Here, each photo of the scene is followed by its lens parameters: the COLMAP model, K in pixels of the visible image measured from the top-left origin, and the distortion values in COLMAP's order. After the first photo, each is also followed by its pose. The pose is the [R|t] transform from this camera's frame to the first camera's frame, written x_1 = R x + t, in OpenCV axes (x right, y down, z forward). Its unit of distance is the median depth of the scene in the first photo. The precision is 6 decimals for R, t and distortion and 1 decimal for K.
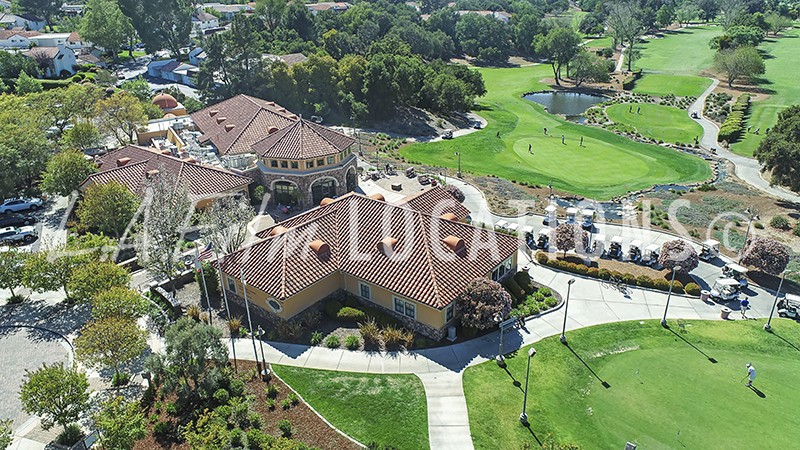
lens RADIAL K [[544.6, 0, 400.0], [0, 544.6, 222.9], [0, 0, 1]] dist [-0.010111, 0.003067]
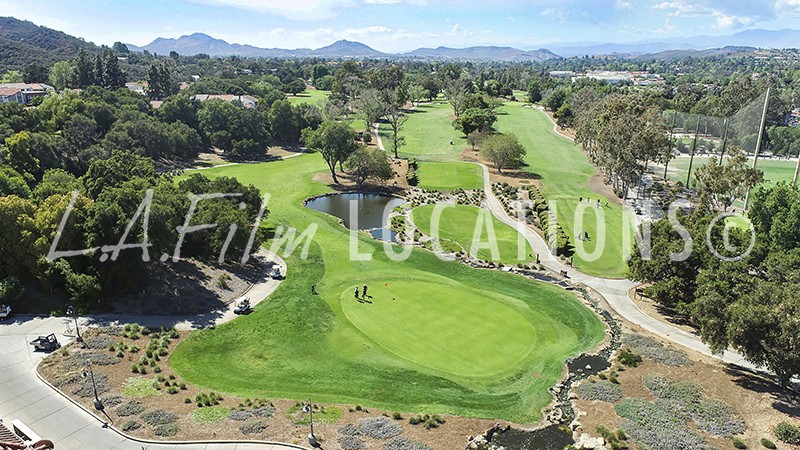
lens RADIAL K [[544.6, 0, 401.0], [0, 544.6, 224.6], [0, 0, 1]] dist [-0.010111, 0.003067]
pose [[0.889557, -0.109244, 0.443569, -0.021575], [0.161643, 0.983440, -0.081962, -0.172189], [-0.427270, 0.144610, 0.892484, 0.319439]]
